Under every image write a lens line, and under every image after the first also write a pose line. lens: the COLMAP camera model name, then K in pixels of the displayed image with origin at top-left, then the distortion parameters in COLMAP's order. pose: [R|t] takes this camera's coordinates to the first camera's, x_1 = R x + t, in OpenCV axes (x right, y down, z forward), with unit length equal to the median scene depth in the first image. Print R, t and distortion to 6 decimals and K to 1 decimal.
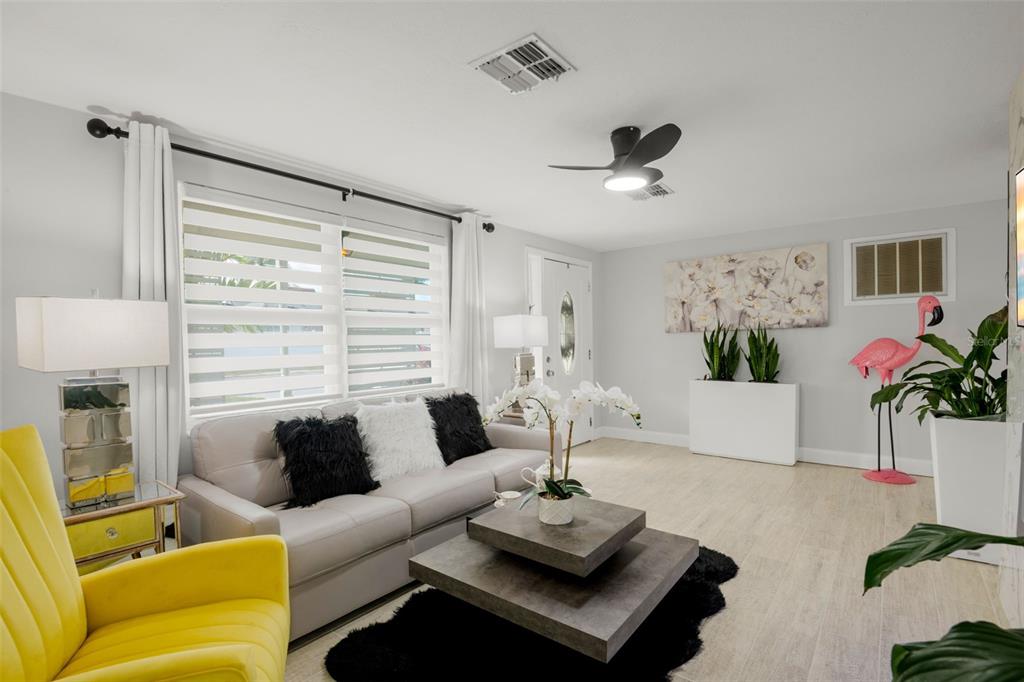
lens RADIAL K [[470.5, 0, 506.3], [0, 470.5, 339.2], [0, 0, 1]] dist [-0.003257, -0.000208]
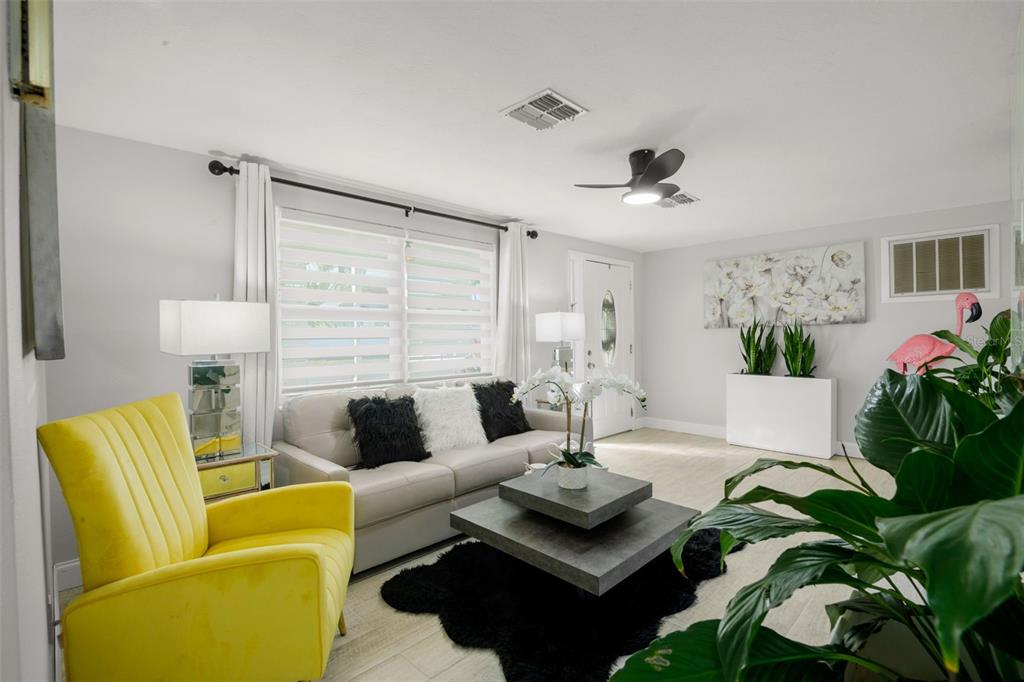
lens RADIAL K [[459.2, 0, 516.8], [0, 459.2, 323.0], [0, 0, 1]] dist [0.037285, 0.000148]
pose [[0.993750, 0.001652, -0.111619, 0.077535], [-0.004421, 0.999689, -0.024560, 0.002174], [0.111543, 0.024900, 0.993448, -0.148786]]
